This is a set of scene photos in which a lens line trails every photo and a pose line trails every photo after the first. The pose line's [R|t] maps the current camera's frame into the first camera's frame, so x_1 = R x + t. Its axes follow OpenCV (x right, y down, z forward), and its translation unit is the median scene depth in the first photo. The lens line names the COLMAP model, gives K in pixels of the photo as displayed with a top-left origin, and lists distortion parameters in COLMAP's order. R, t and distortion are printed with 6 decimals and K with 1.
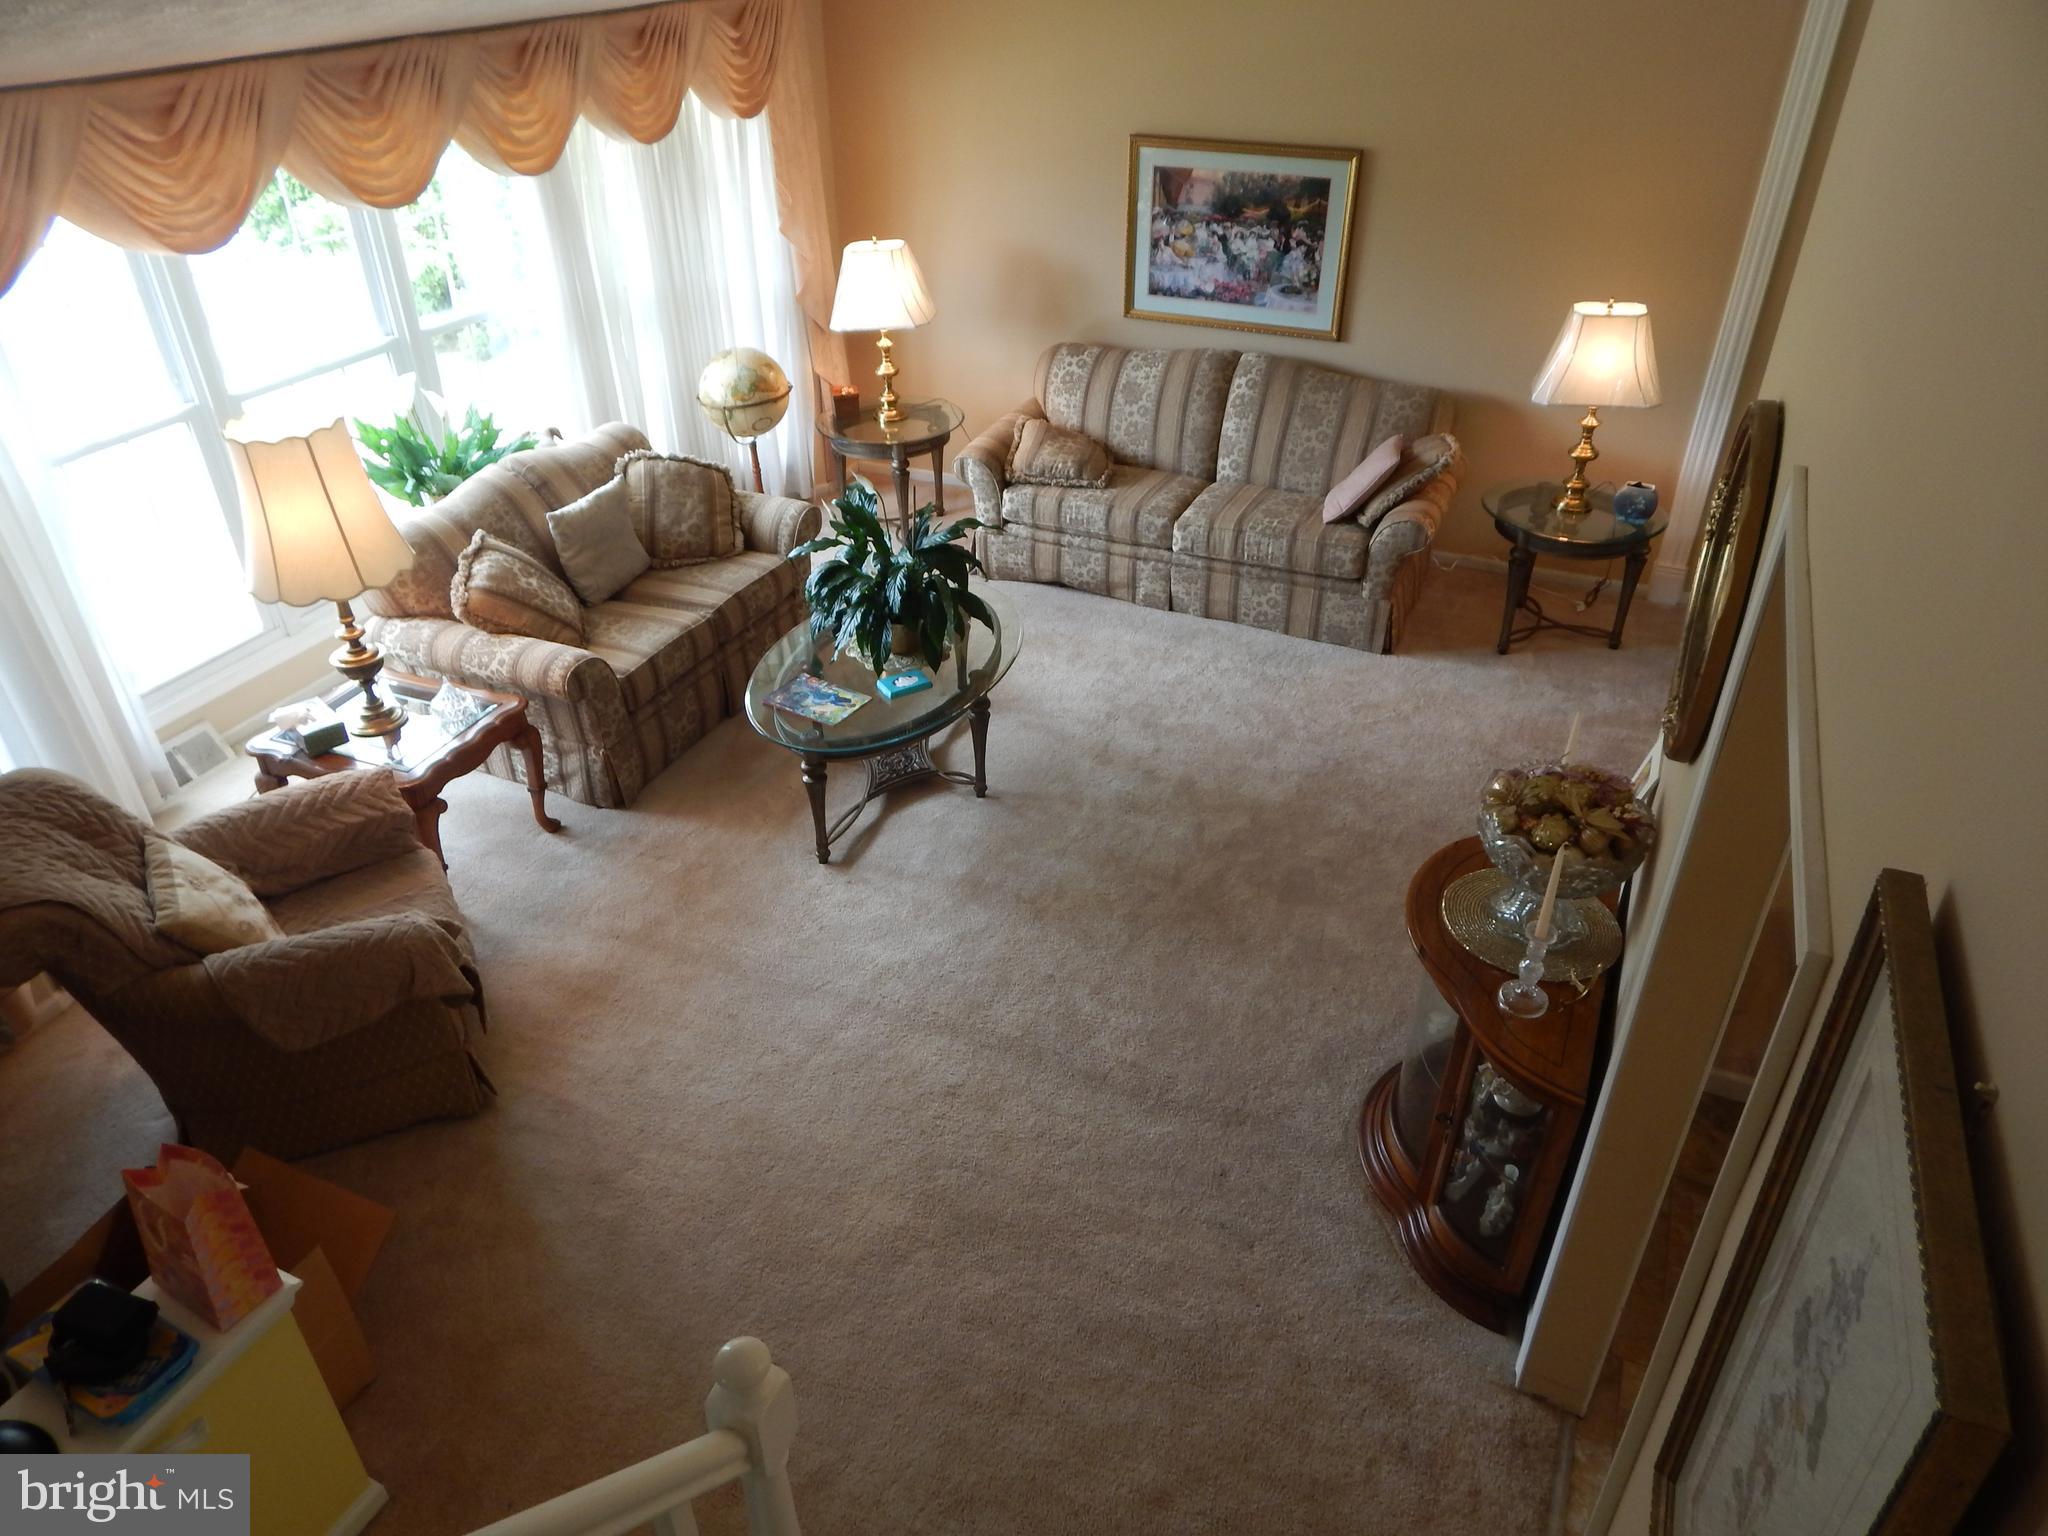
lens RADIAL K [[1348.4, 0, 1024.0], [0, 1348.4, 768.0], [0, 0, 1]] dist [0.004077, 0.002349]
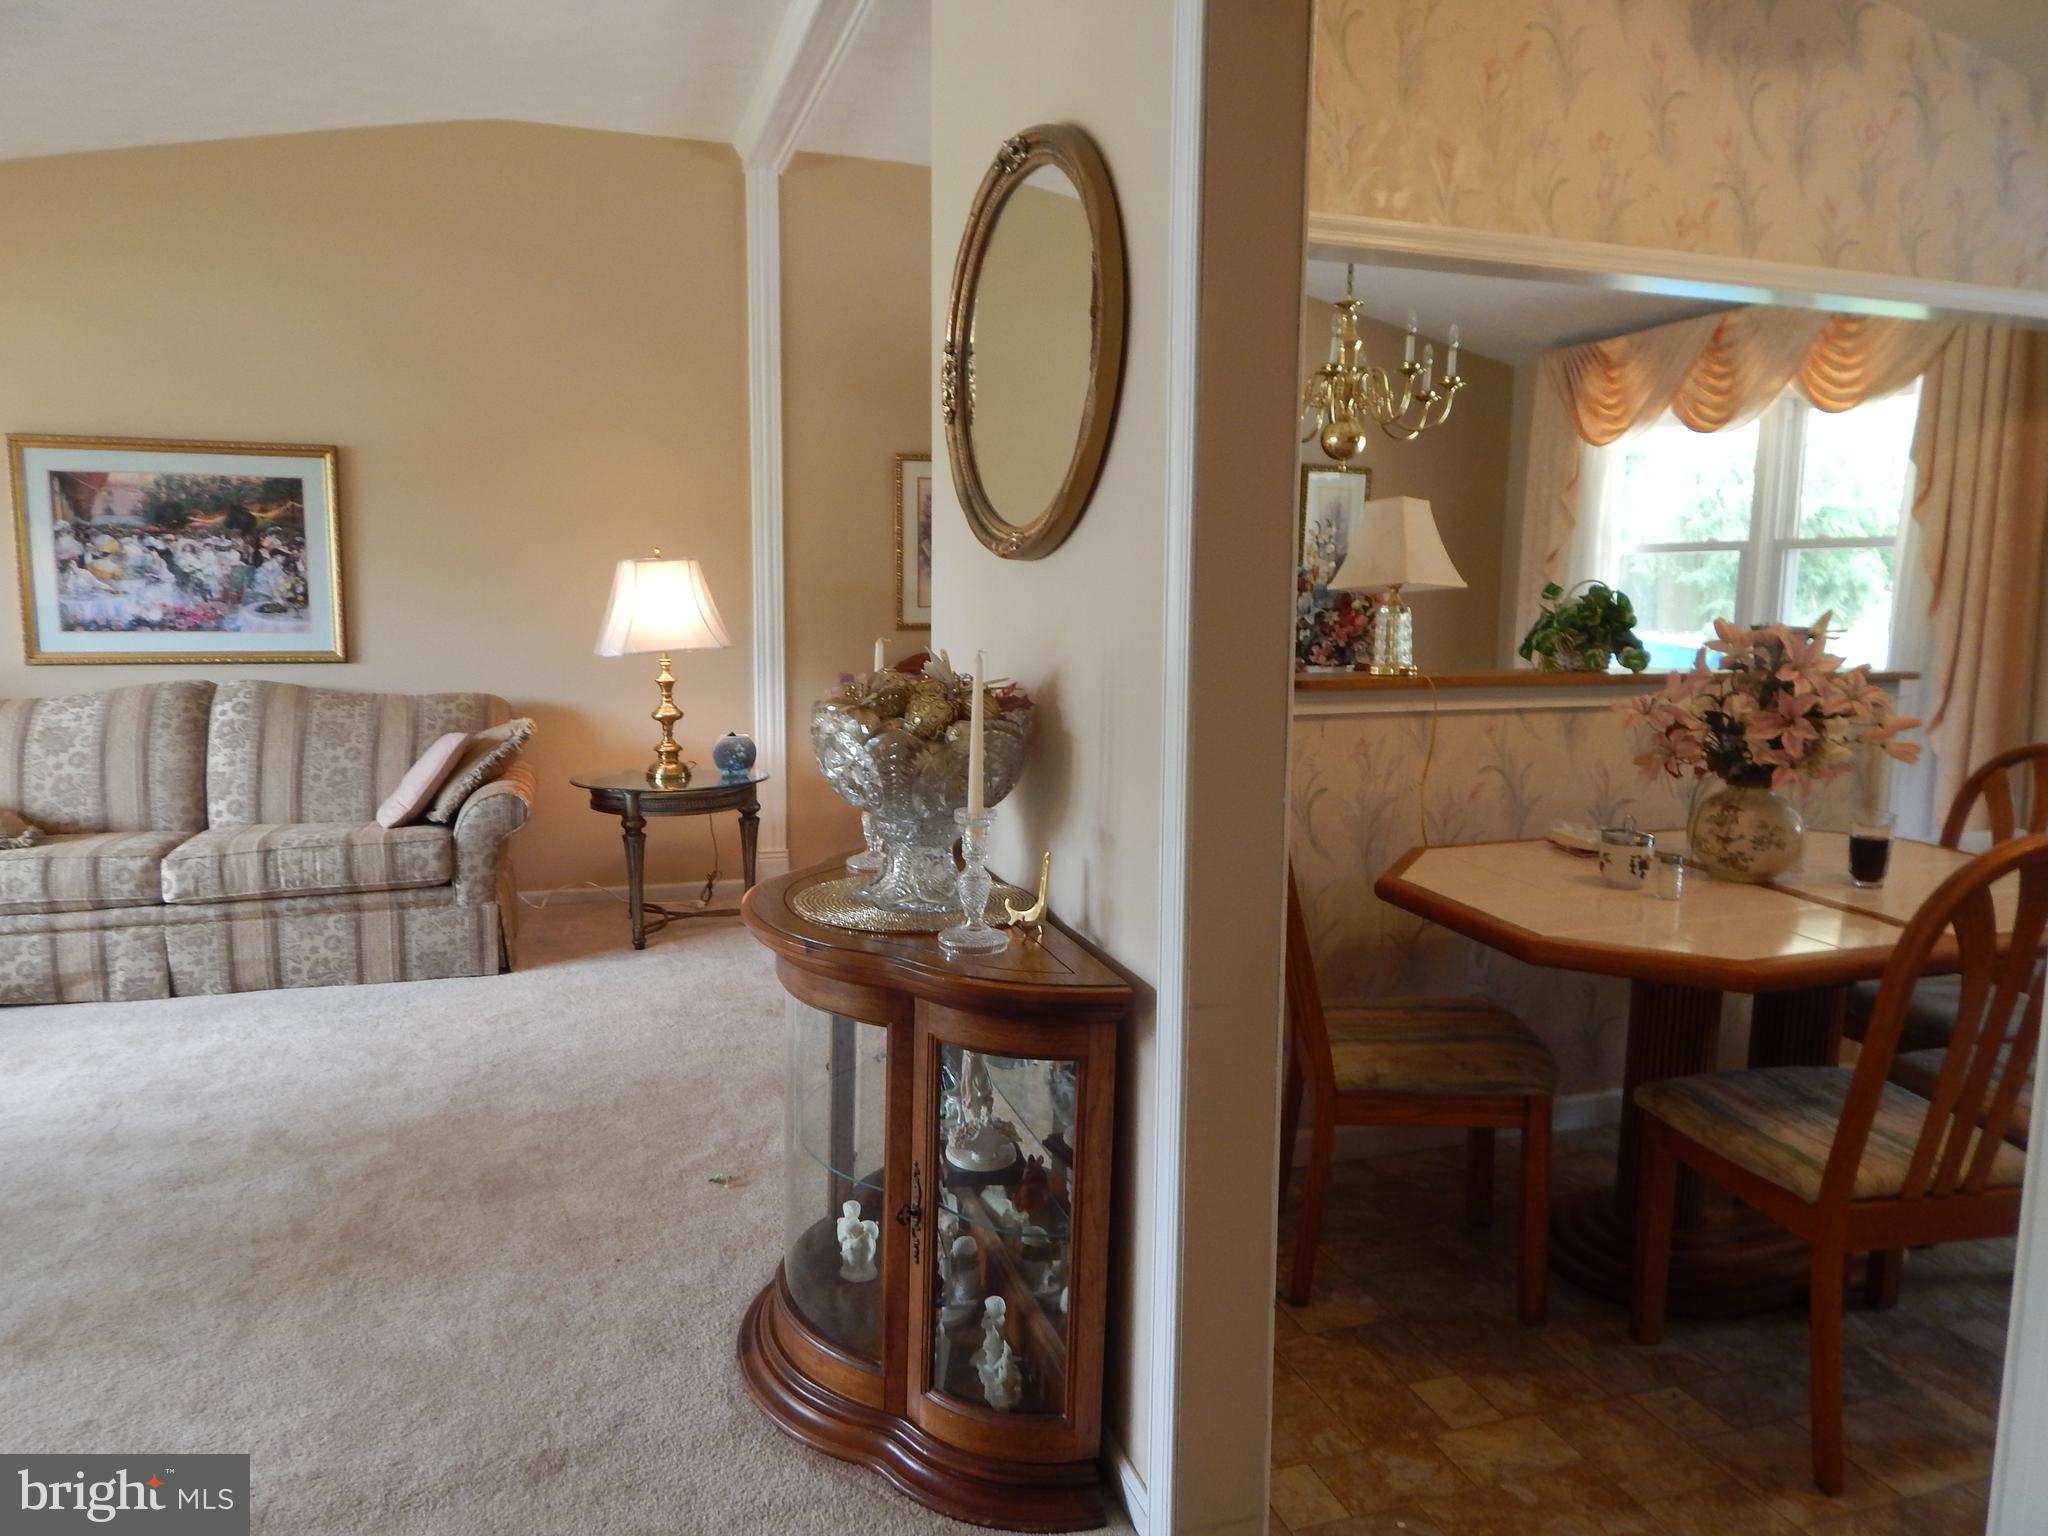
lens RADIAL K [[1353.2, 0, 1024.9], [0, 1353.2, 757.9], [0, 0, 1]] dist [0.001186, -0.004928]
pose [[0.733596, -0.075629, 0.675364, -0.031218], [0.362572, 0.884090, -0.294832, 0.141784], [-0.574785, 0.461156, 0.675986, 0.224992]]
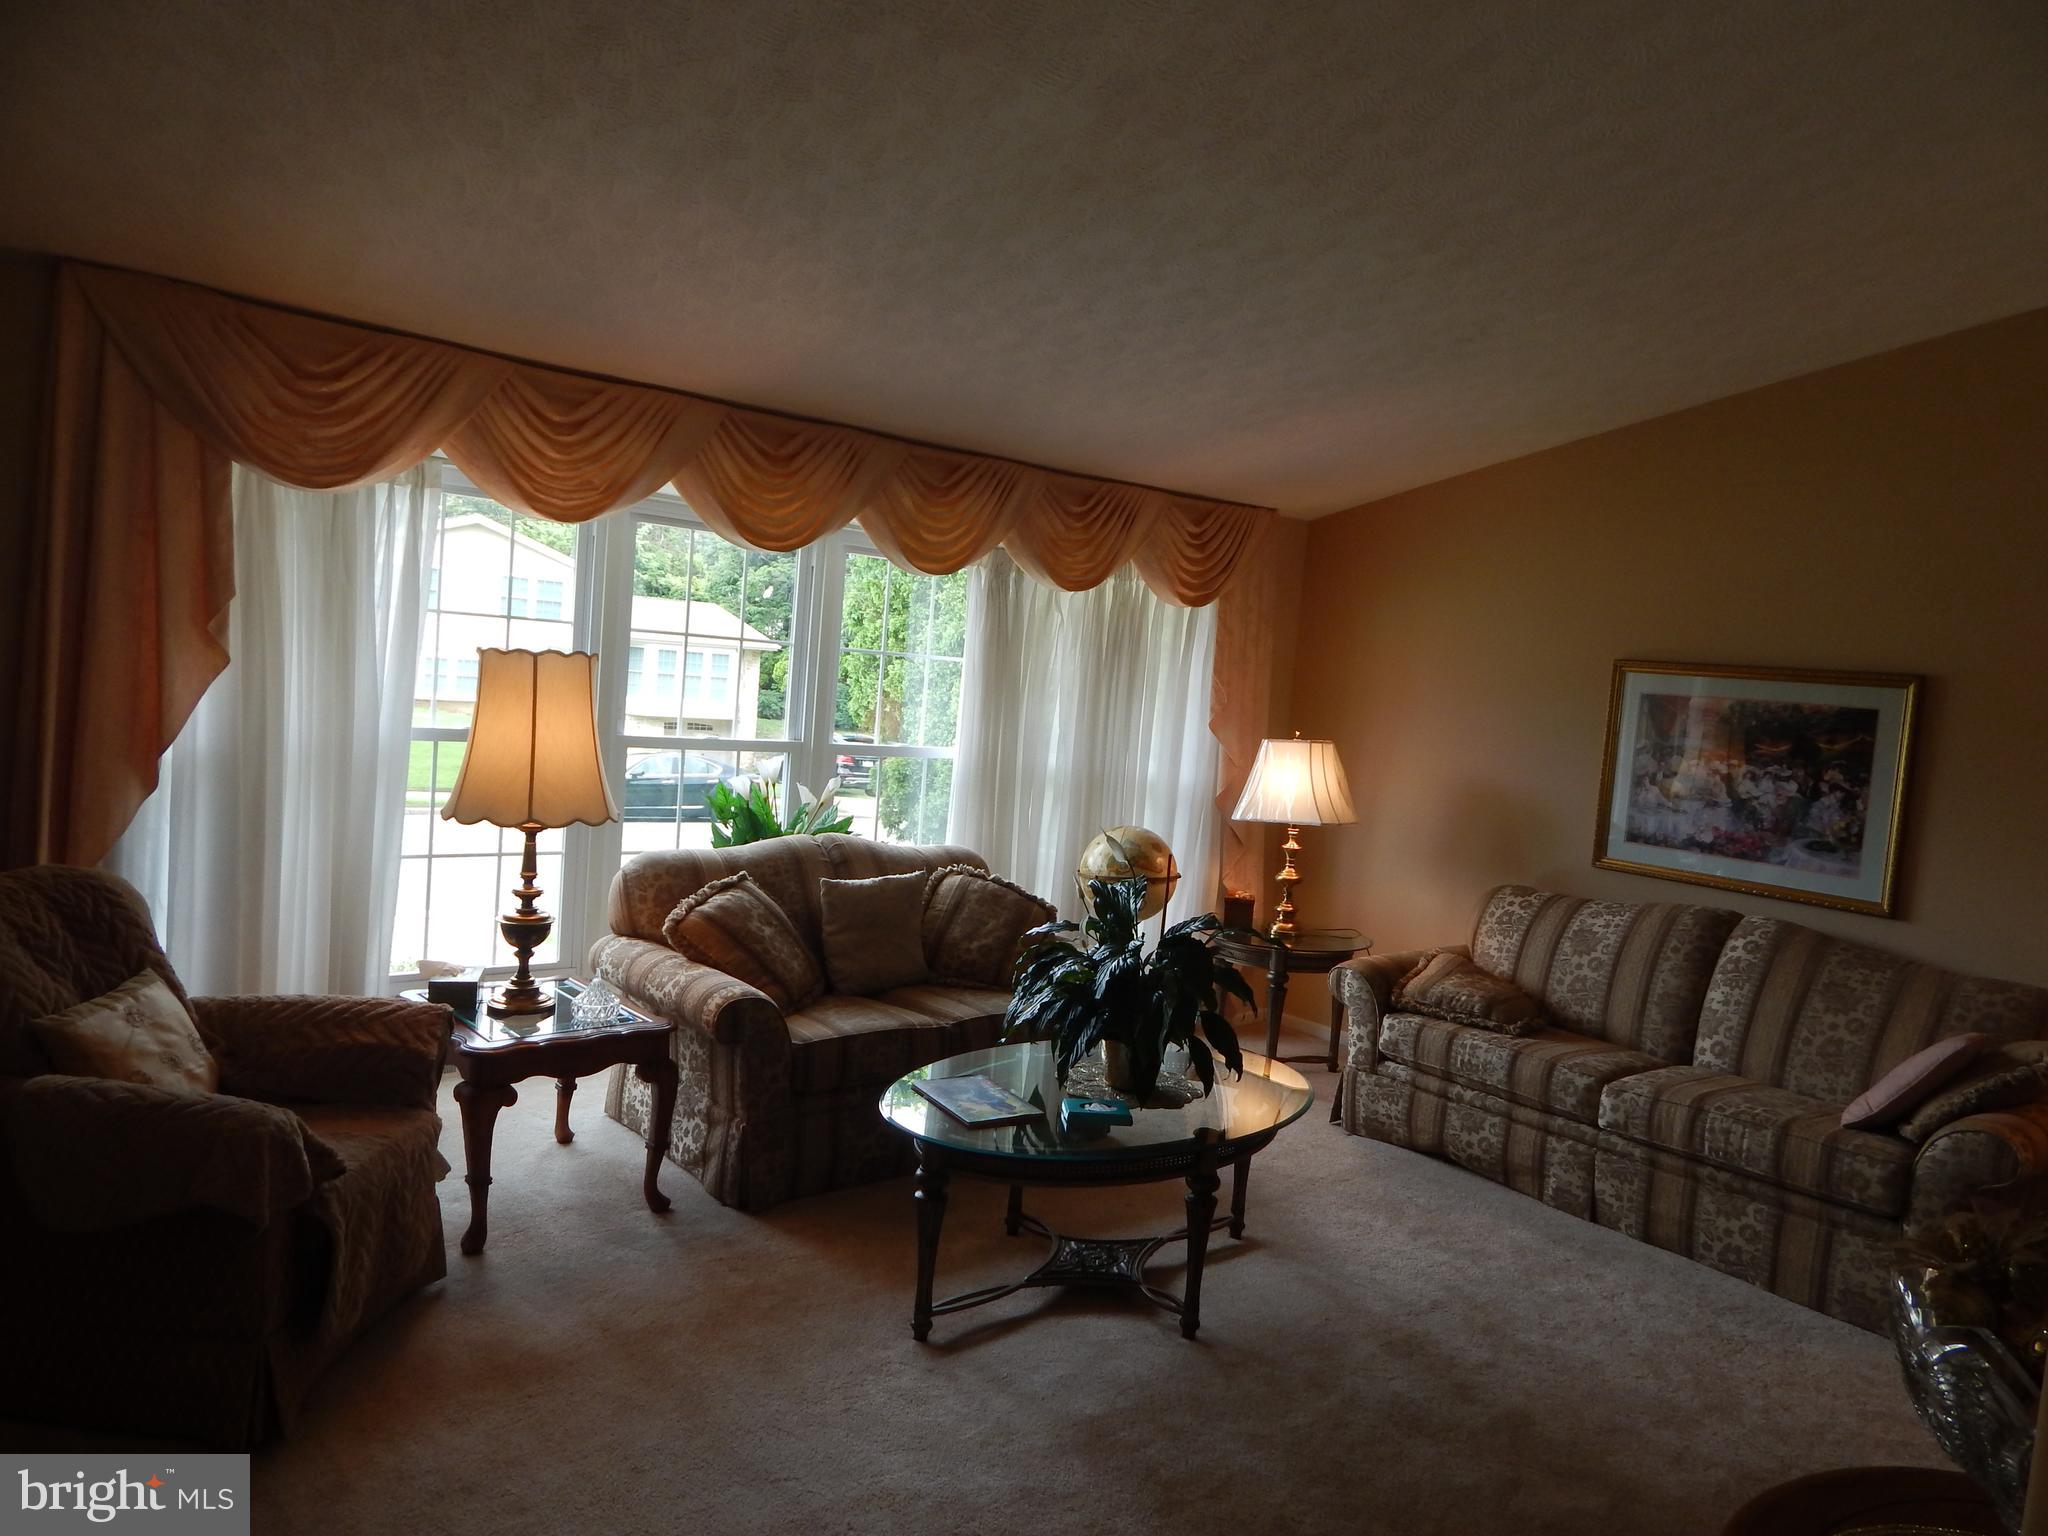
lens RADIAL K [[1337.5, 0, 1026.0], [0, 1337.5, 763.7], [0, 0, 1]] dist [-0.002737, -0.006742]
pose [[0.891661, 0.109296, -0.439312, 0.127446], [-0.316867, 0.843751, -0.433221, 0.076122], [0.323321, 0.525489, 0.786972, 0.247137]]
